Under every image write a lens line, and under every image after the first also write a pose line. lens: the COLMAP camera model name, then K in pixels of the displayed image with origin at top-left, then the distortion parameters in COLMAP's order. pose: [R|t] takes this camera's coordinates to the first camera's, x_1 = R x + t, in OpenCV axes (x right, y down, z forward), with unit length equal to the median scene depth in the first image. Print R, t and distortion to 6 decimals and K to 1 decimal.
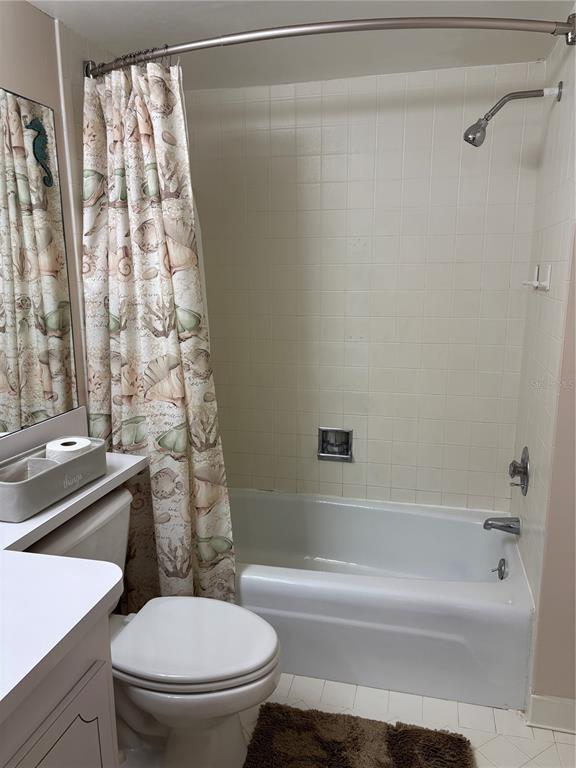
lens RADIAL K [[582.8, 0, 289.5], [0, 582.8, 387.0], [0, 0, 1]] dist [0.061672, -0.056263]
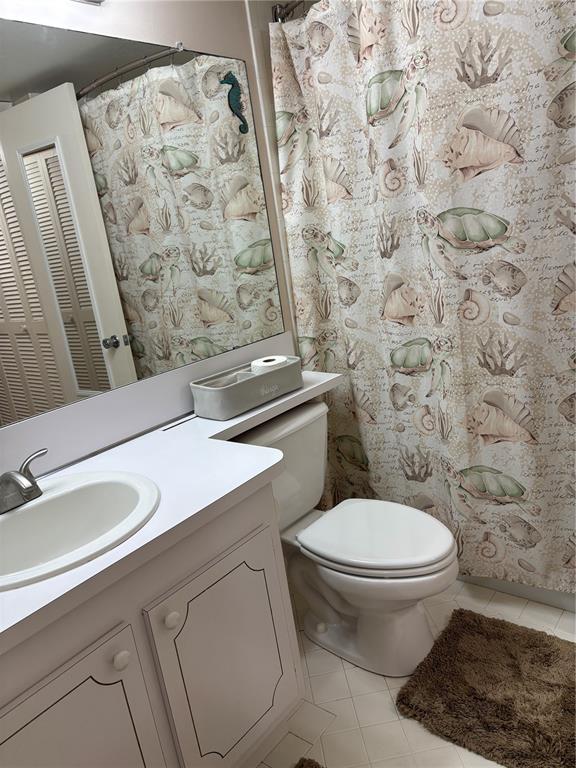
lens RADIAL K [[580.8, 0, 288.0], [0, 580.8, 384.0], [0, 0, 1]] dist [0.060609, -0.060053]
pose [[0.896900, -0.010170, -0.442117, 0.147171], [0.050299, 0.995594, 0.079137, 0.048658], [0.439364, -0.093216, 0.893459, -0.010410]]
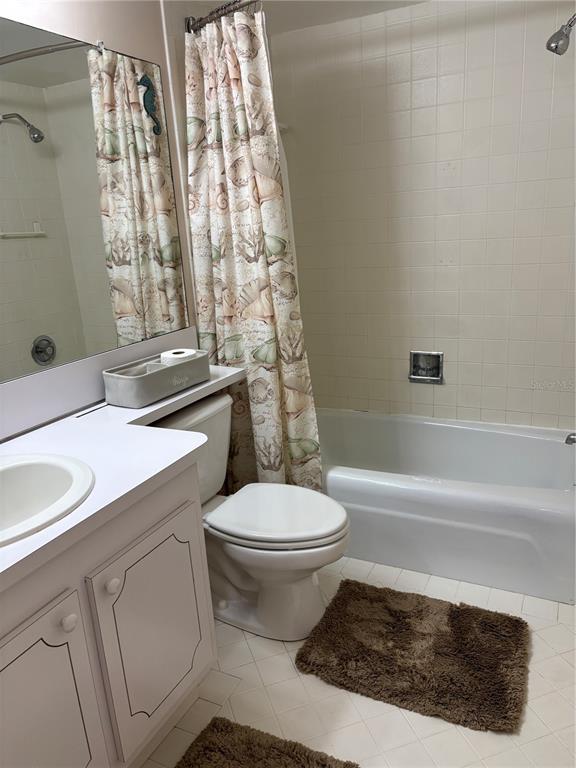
lens RADIAL K [[580.8, 0, 288.0], [0, 580.8, 384.0], [0, 0, 1]] dist [0.060609, -0.060053]
pose [[0.974217, 0.007993, -0.225470, 0.104723], [0.010476, 0.996692, 0.080597, 0.059472], [0.225369, -0.080881, 0.970910, -0.108989]]
